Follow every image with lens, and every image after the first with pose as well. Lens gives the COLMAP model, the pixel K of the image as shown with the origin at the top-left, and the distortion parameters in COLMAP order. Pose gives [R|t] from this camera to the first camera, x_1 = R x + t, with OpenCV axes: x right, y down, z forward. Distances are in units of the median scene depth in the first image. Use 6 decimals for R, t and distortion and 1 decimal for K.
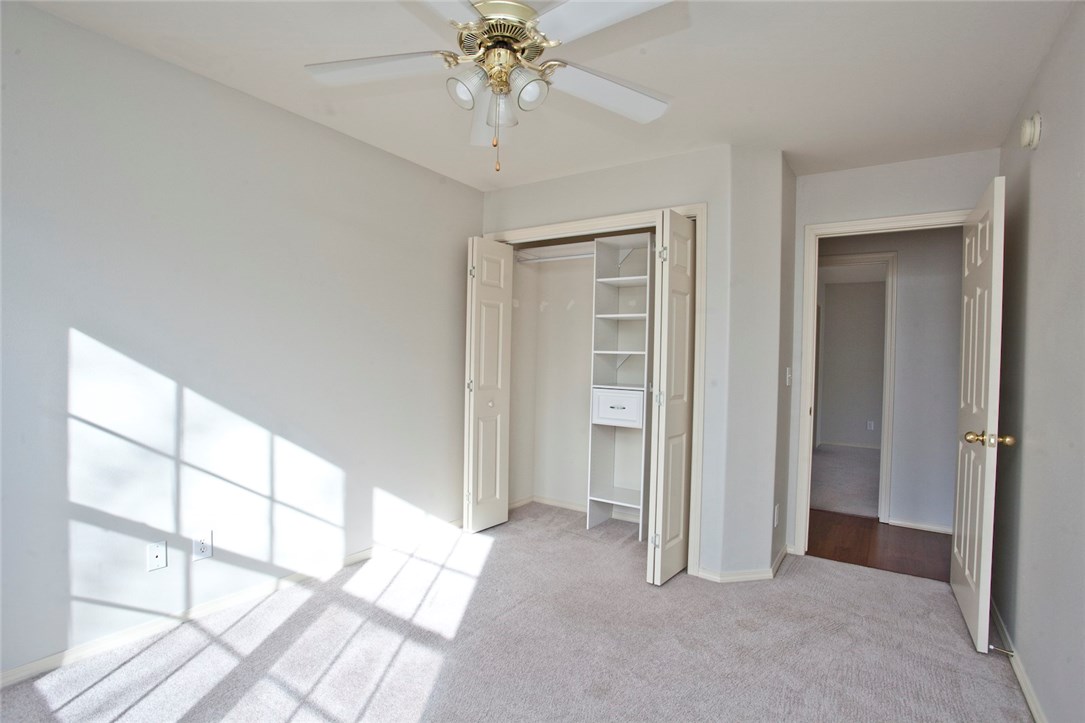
lens RADIAL K [[513.5, 0, 542.5], [0, 513.5, 361.5], [0, 0, 1]] dist [-0.057957, 0.001503]
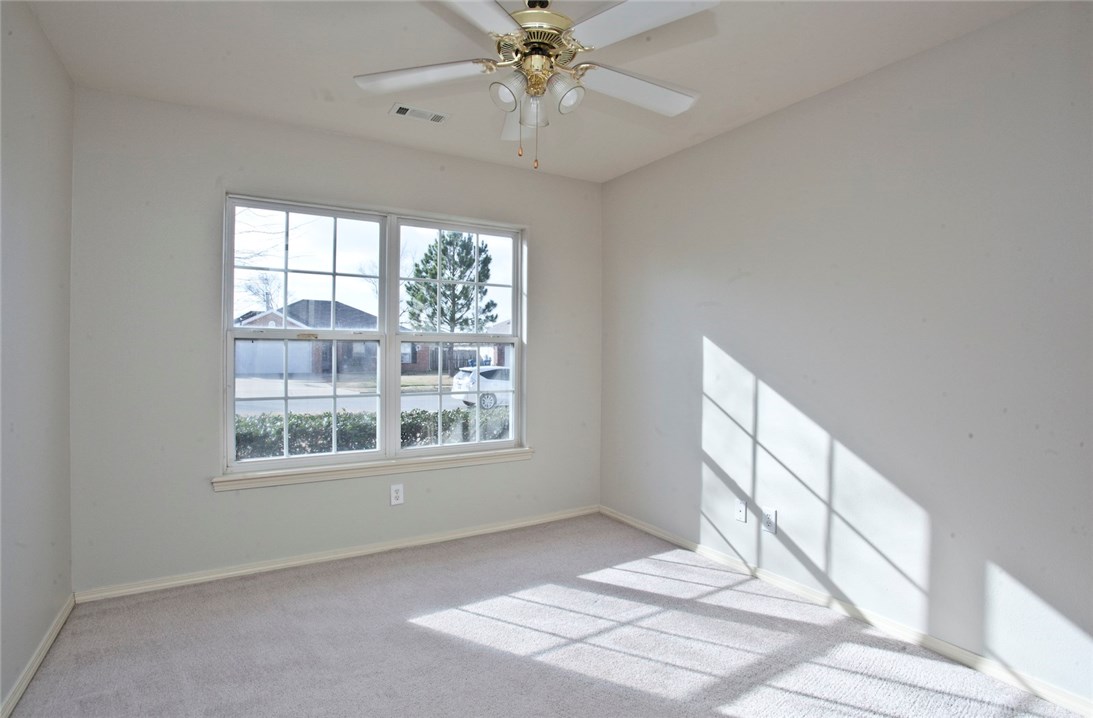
lens RADIAL K [[521.9, 0, 547.0], [0, 521.9, 355.2], [0, 0, 1]] dist [-0.100597, 0.038909]
pose [[-0.401673, -0.022173, -0.915515, 0.625358], [-0.030535, 0.999475, -0.010810, 0.021410], [0.915274, 0.023613, -0.402139, 1.038364]]
